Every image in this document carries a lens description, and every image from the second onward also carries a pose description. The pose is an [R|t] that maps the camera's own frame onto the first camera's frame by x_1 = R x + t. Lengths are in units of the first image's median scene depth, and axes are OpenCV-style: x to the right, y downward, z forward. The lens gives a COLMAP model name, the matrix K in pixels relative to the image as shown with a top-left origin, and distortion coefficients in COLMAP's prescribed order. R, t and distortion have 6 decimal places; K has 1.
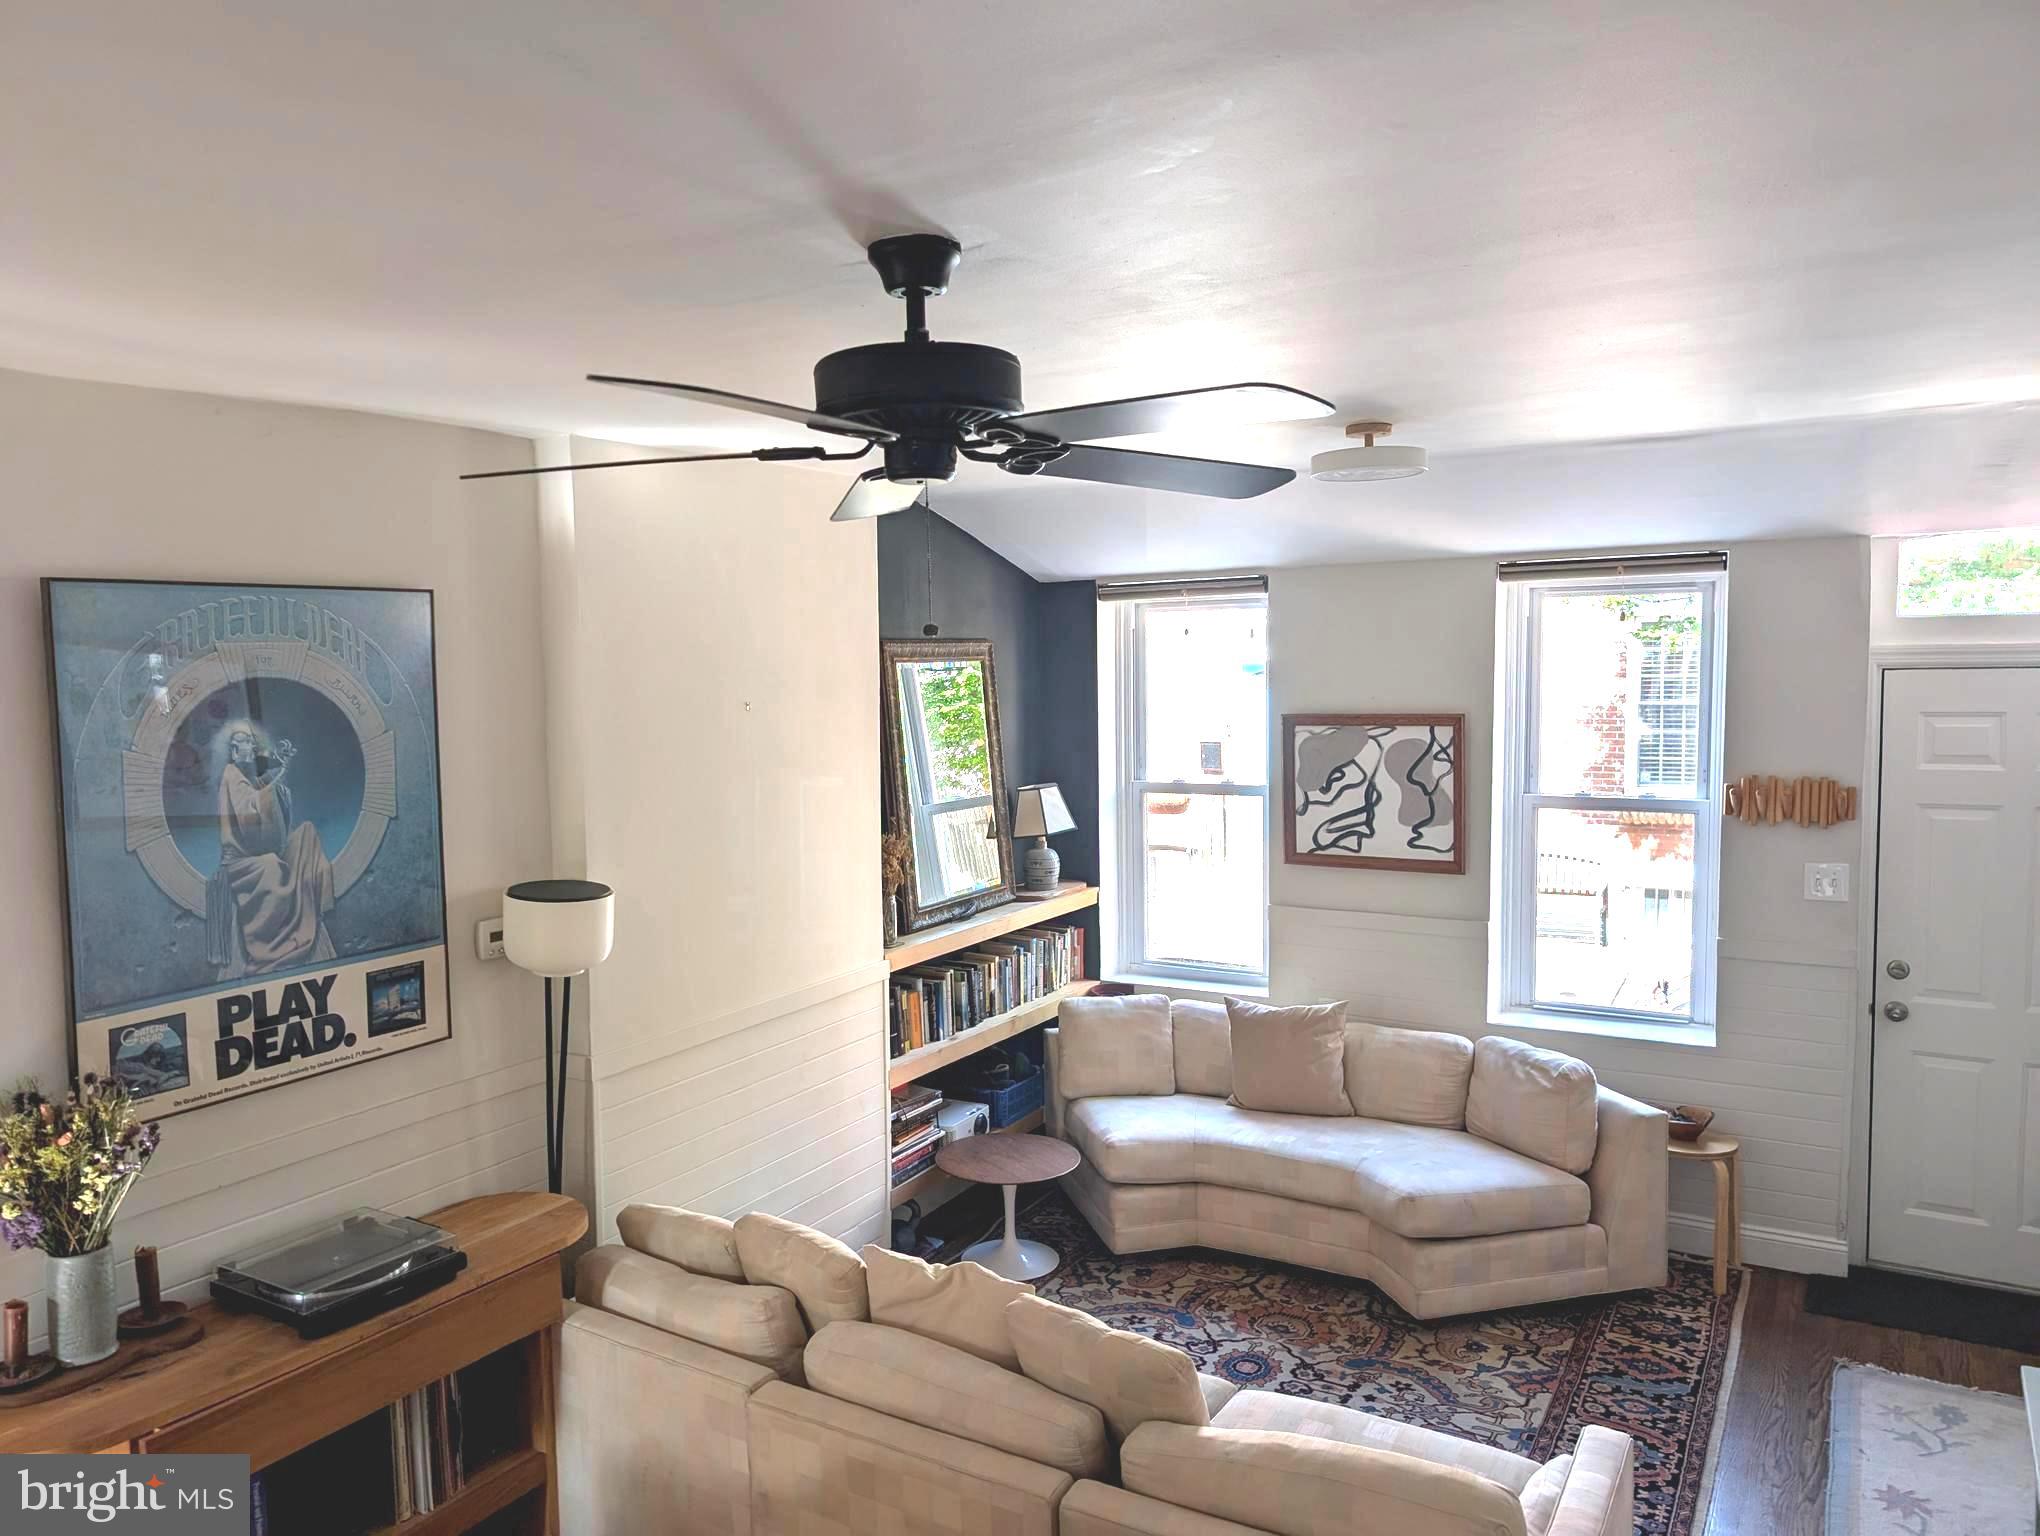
lens RADIAL K [[1467.4, 0, 1021.5], [0, 1467.4, 771.2], [0, 0, 1]] dist [0.019192, -0.010034]
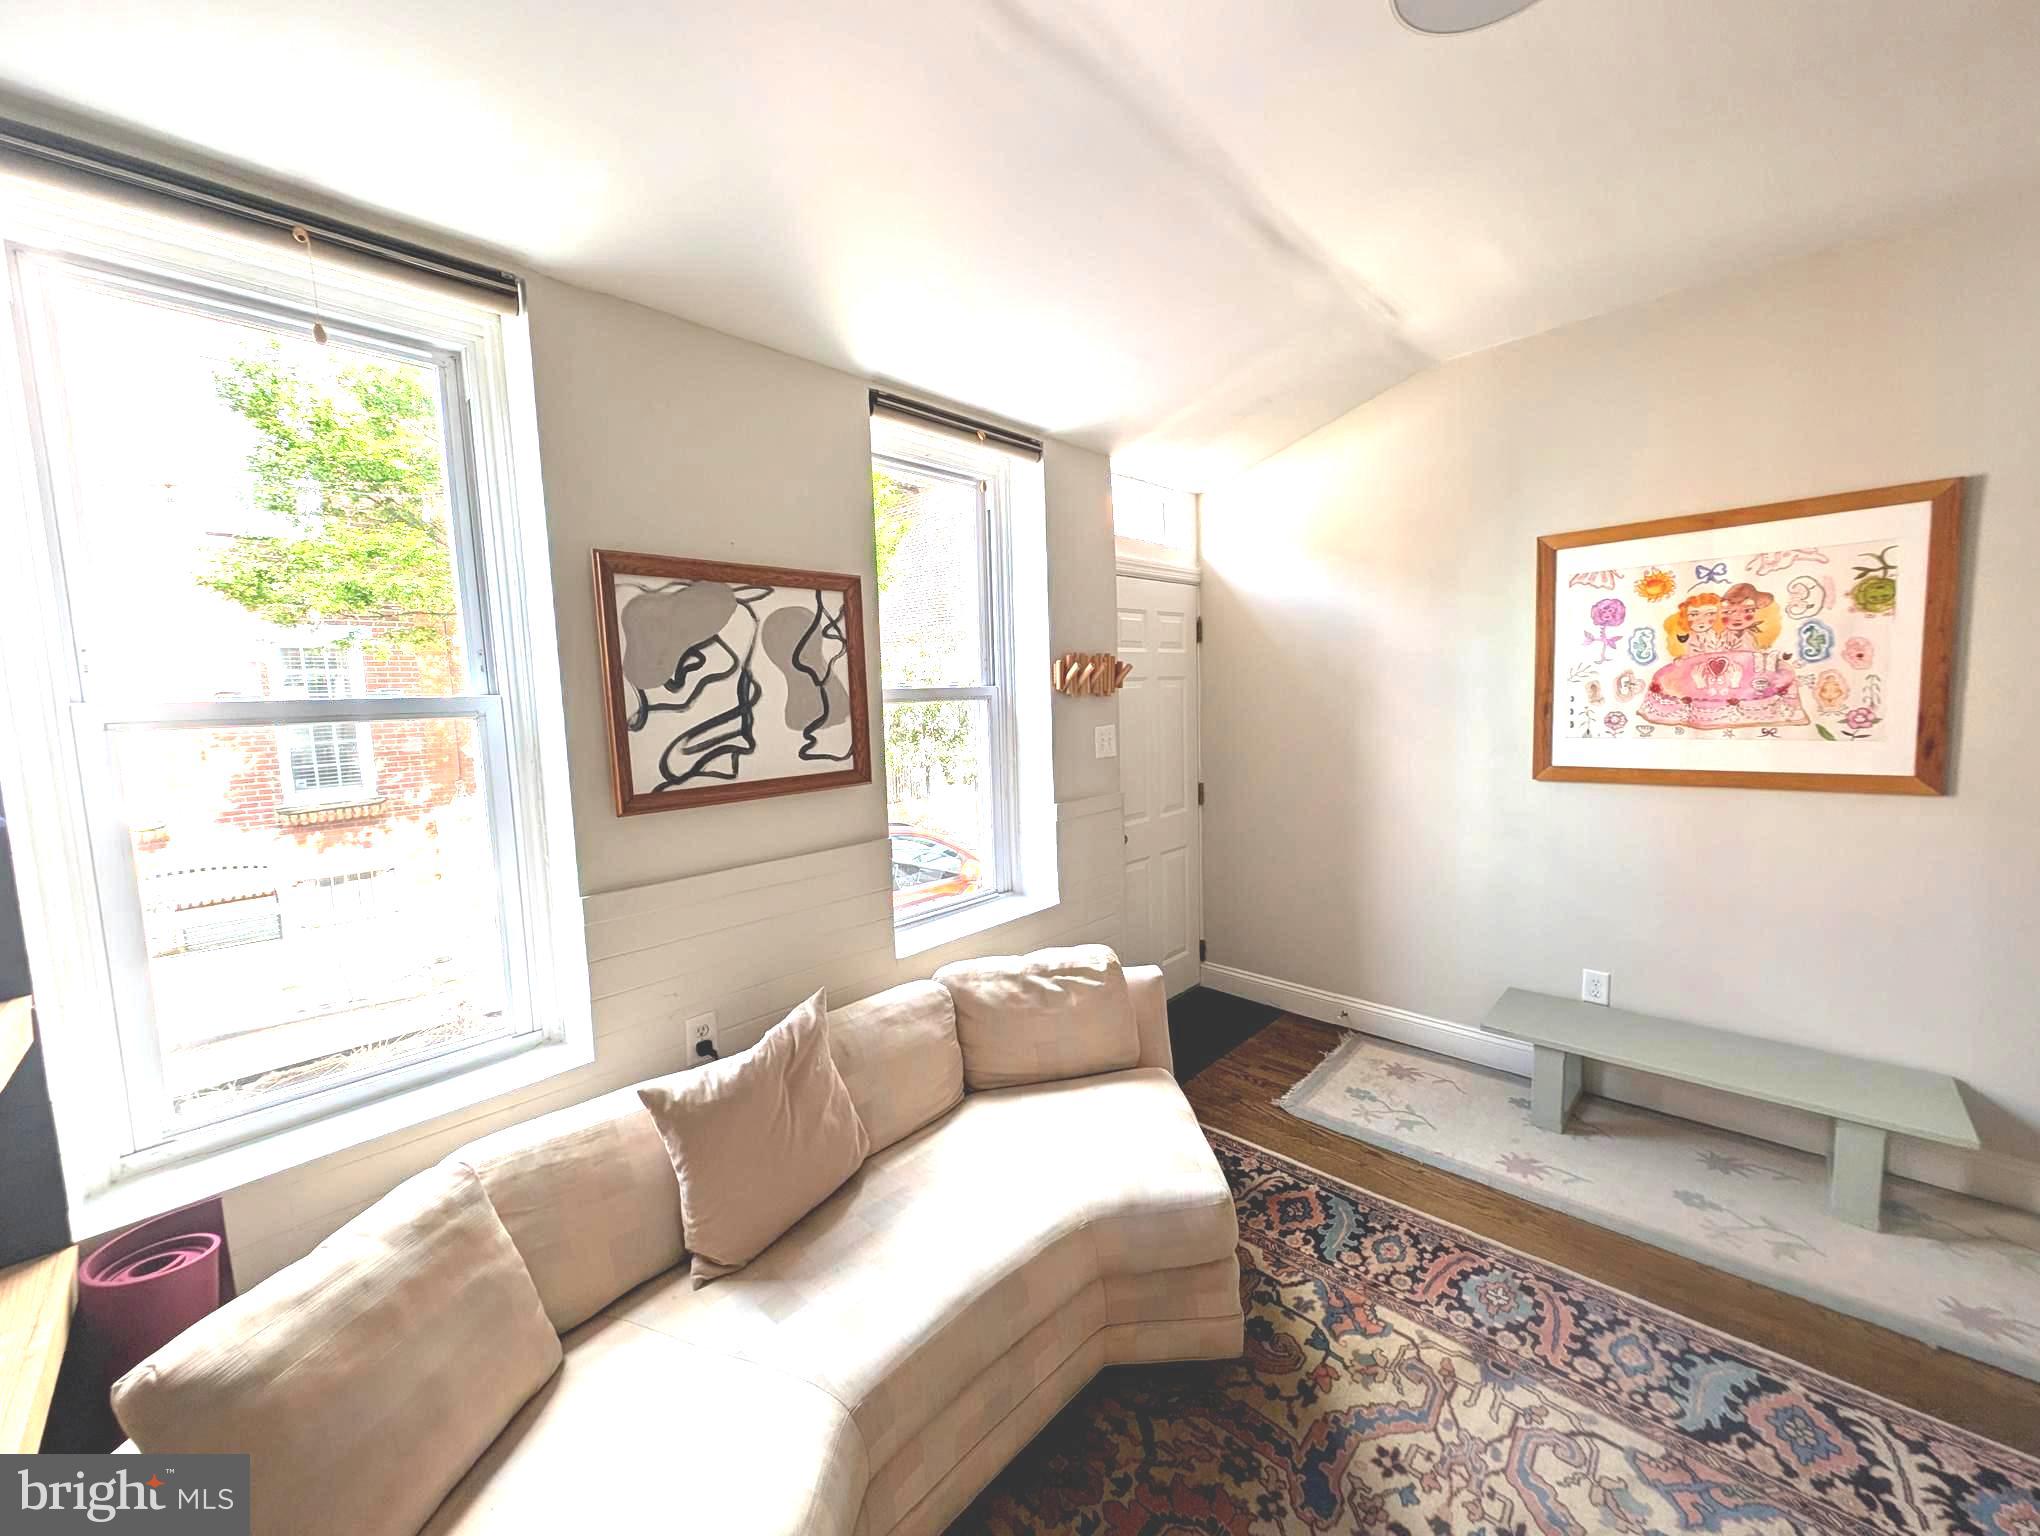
lens RADIAL K [[766.6, 0, 1016.5], [0, 766.6, 768.0], [0, 0, 1]] dist [0.007552, -0.002988]
pose [[0.237683, -0.085435, 0.967578, -0.095894], [0.109123, 0.992167, 0.060800, 0.056165], [-0.965194, 0.091133, 0.245144, 1.017293]]
